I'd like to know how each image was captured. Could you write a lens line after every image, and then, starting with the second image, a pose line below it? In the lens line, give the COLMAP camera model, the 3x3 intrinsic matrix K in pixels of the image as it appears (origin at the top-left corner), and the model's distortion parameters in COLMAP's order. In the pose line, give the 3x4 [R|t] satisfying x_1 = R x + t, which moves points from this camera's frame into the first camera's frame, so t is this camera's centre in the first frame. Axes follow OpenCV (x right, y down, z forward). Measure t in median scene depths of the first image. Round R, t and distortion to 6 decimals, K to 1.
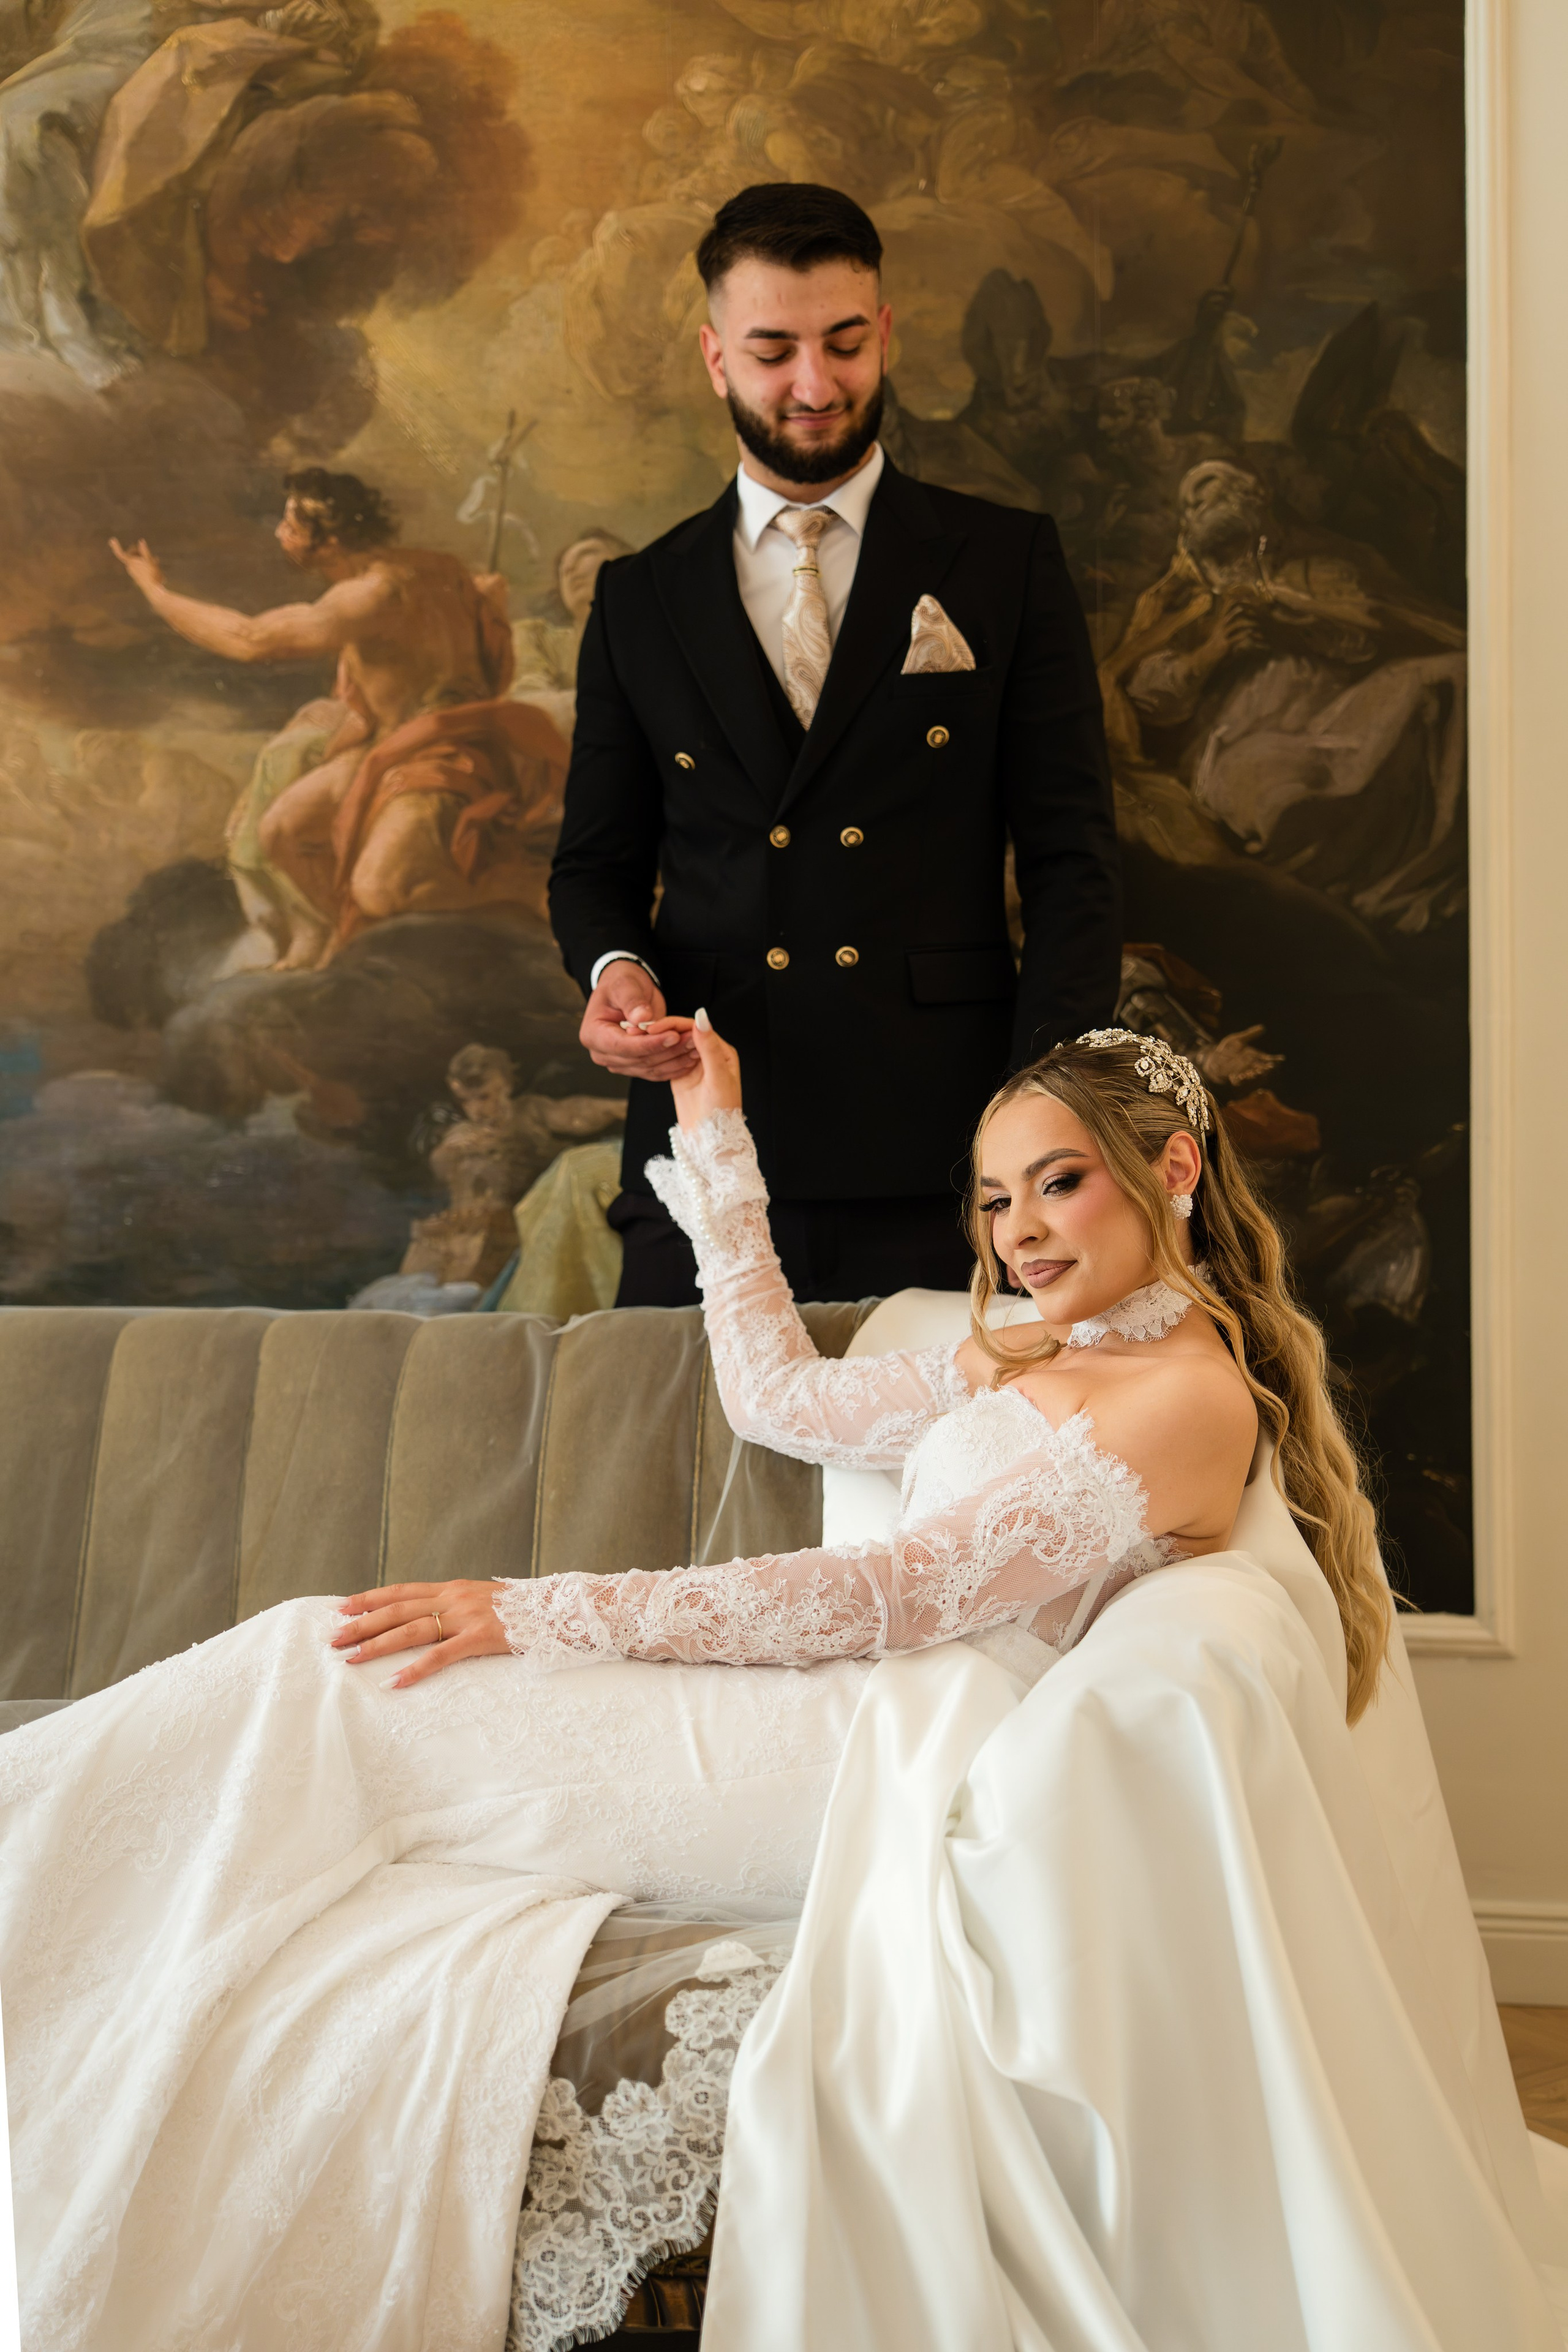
lens RADIAL K [[3346.3, 0, 776.7], [0, 3346.3, 1200.6], [0, 0, 1]] dist [0.204689, 0.000000]
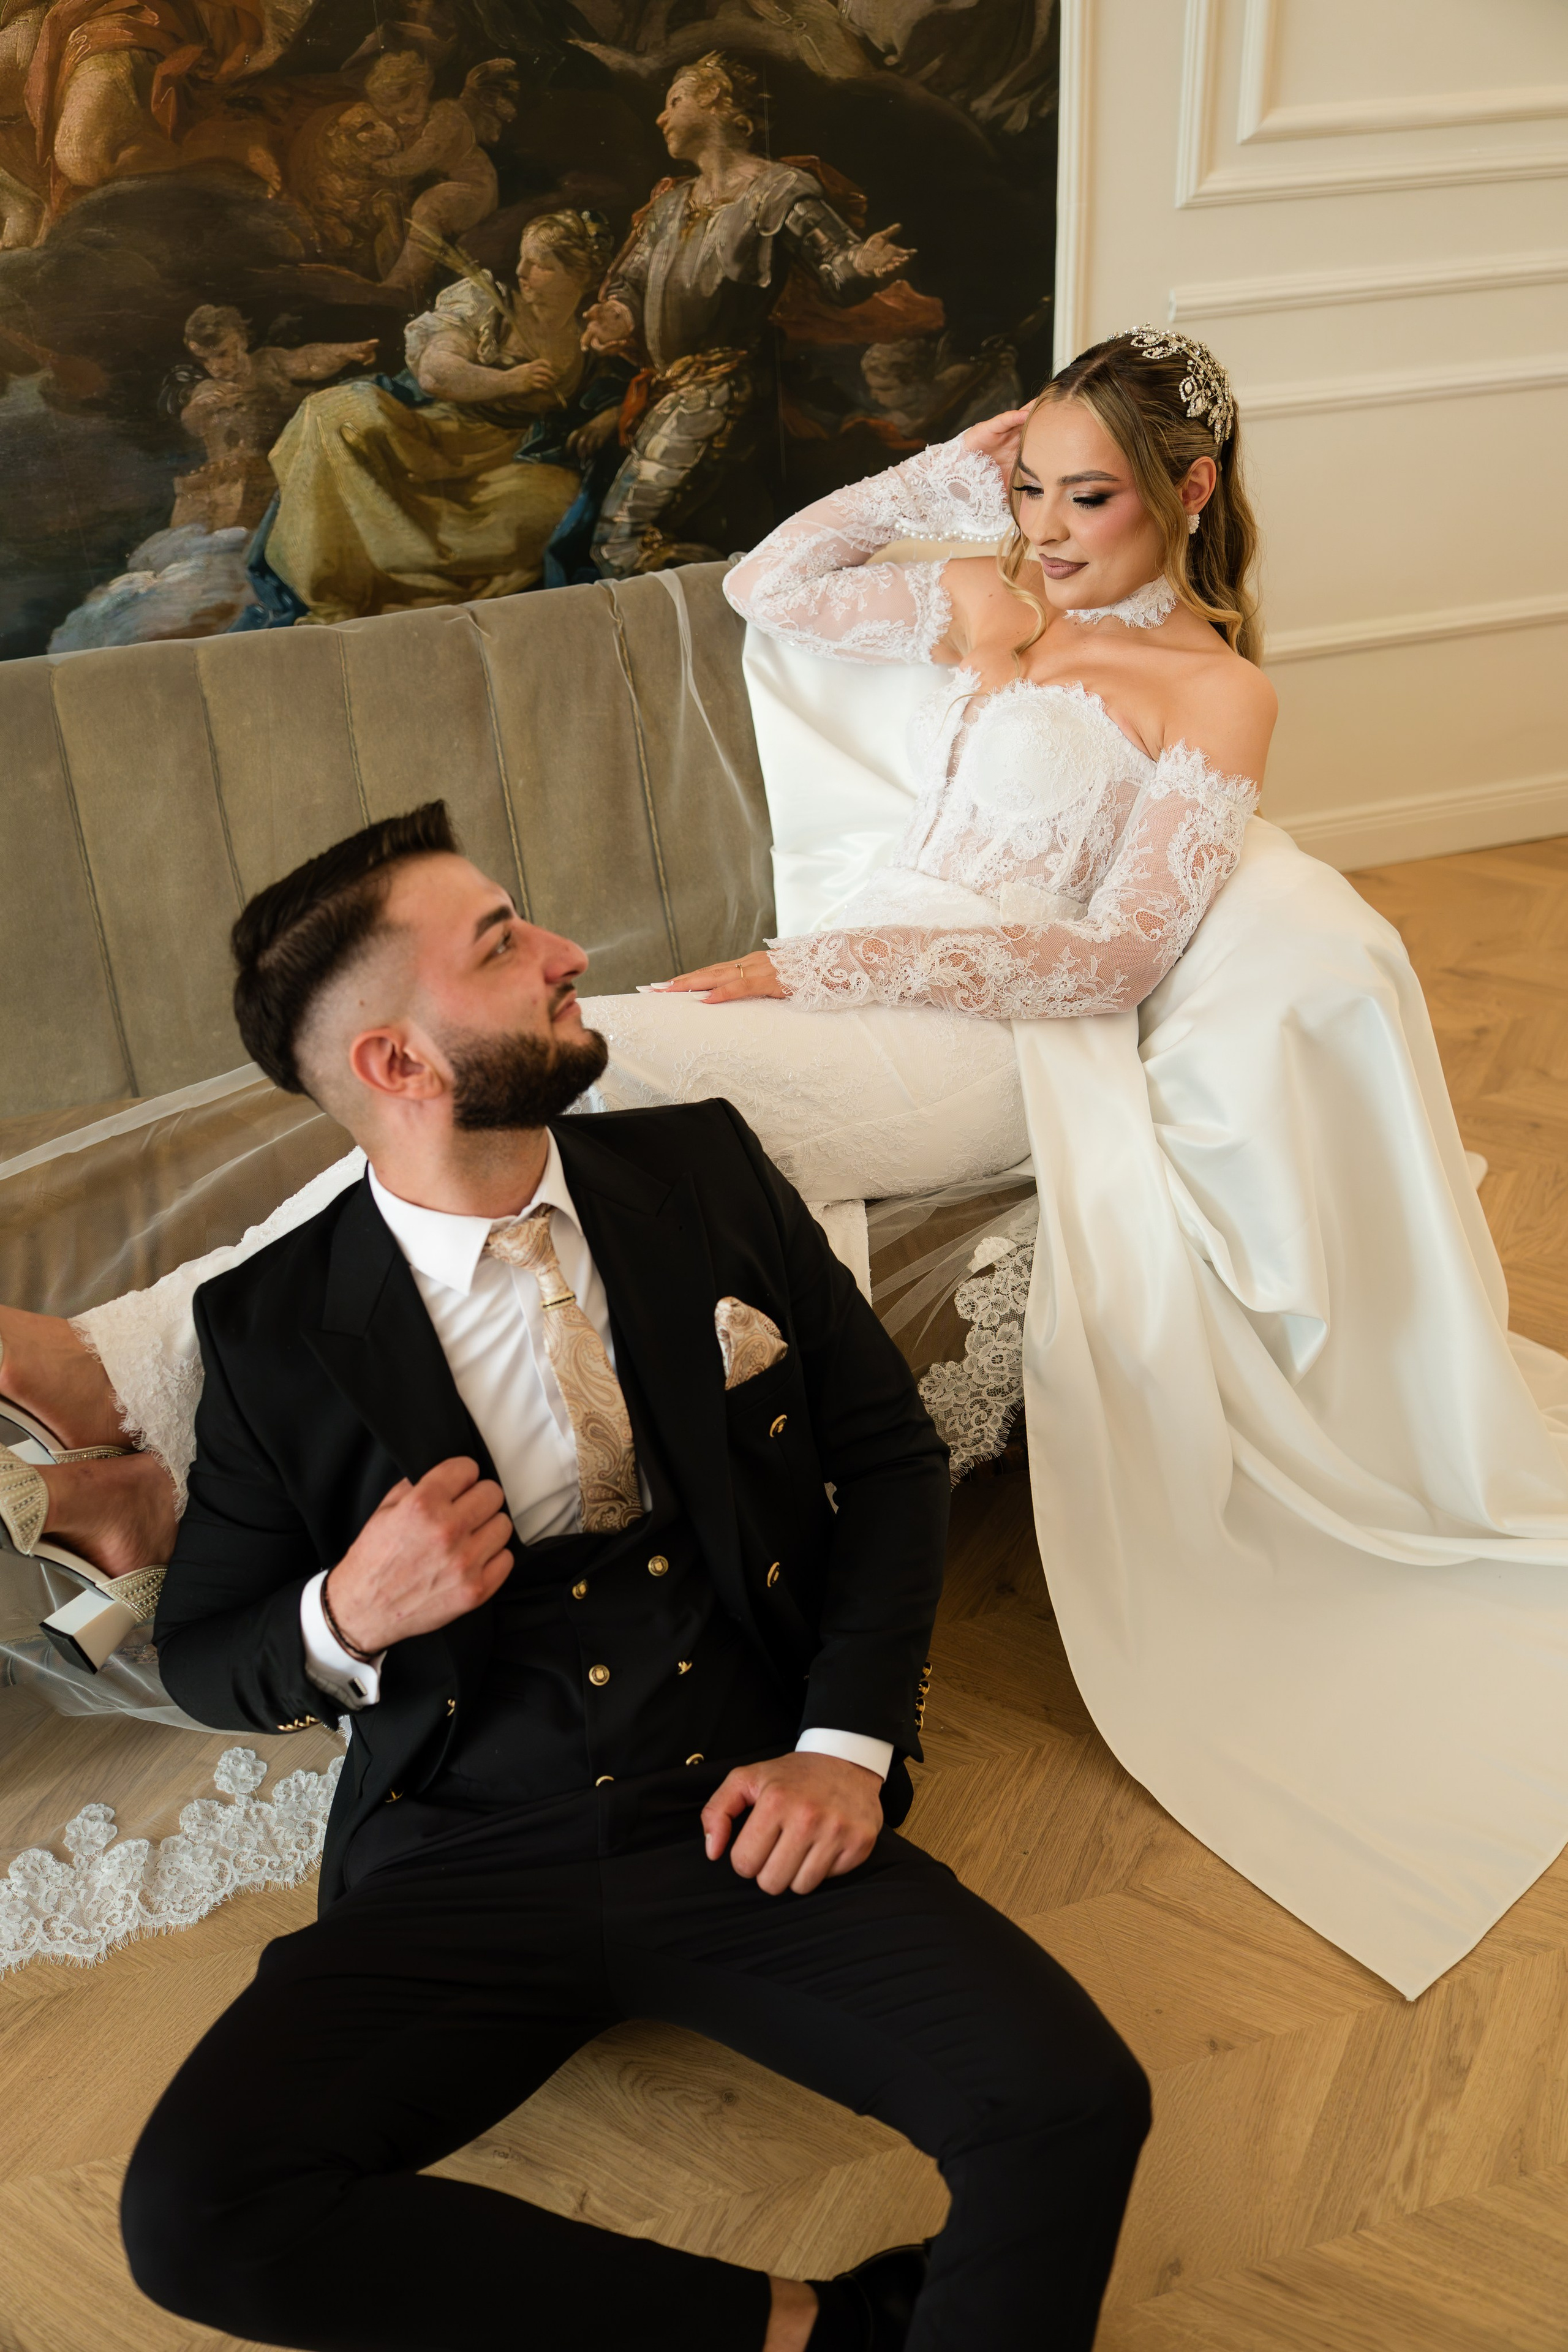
lens RADIAL K [[1964.2, 0, 777.5], [0, 1964.2, 1170.7], [0, 0, 1]] dist [-0.053234, -0.015855]
pose [[0.903604, -0.266390, 0.335464, -0.213239], [0.066053, 0.860401, 0.505319, -0.112140], [-0.423246, -0.434449, 0.795058, 0.322947]]
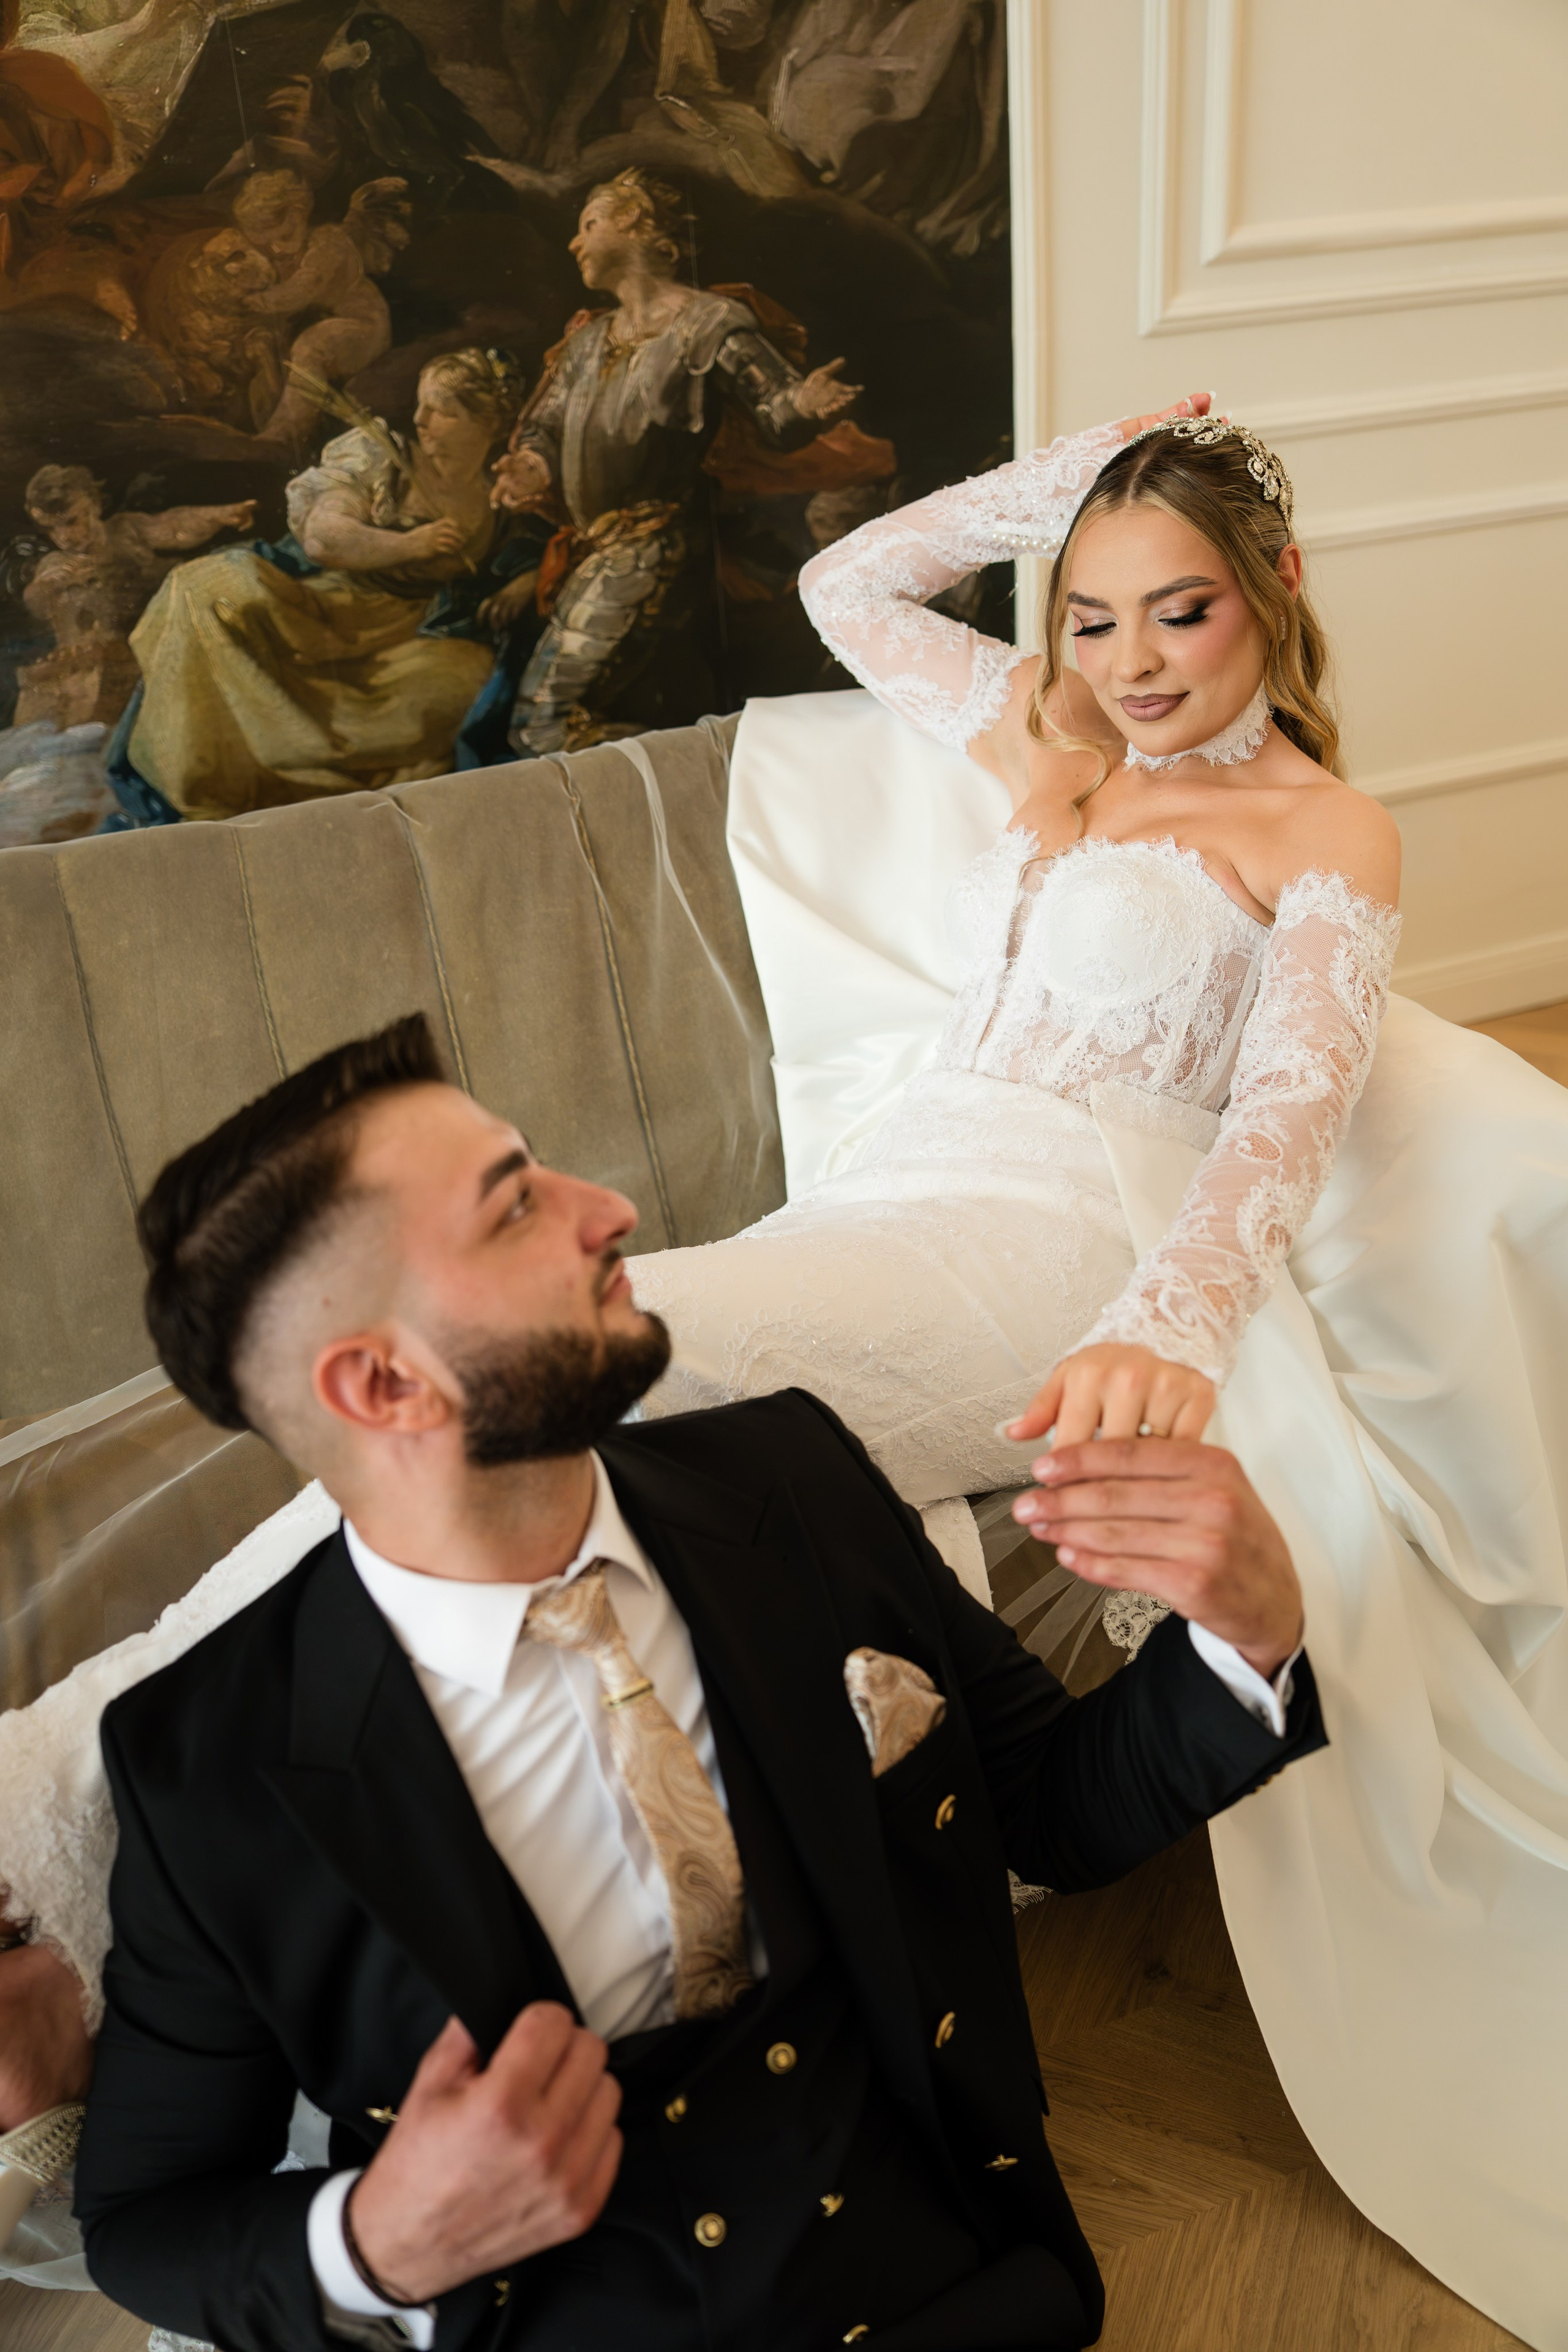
lens RADIAL K [[1964.2, 0, 782.6], [0, 1964.2, 1161.9], [0, 0, 1]] dist [-0.053234, -0.015855]
pose [[0.855629, -0.280969, 0.434690, -0.208438], [0.090552, 0.908142, 0.408752, -0.073711], [-0.509607, -0.310378, 0.802475, 0.434811]]
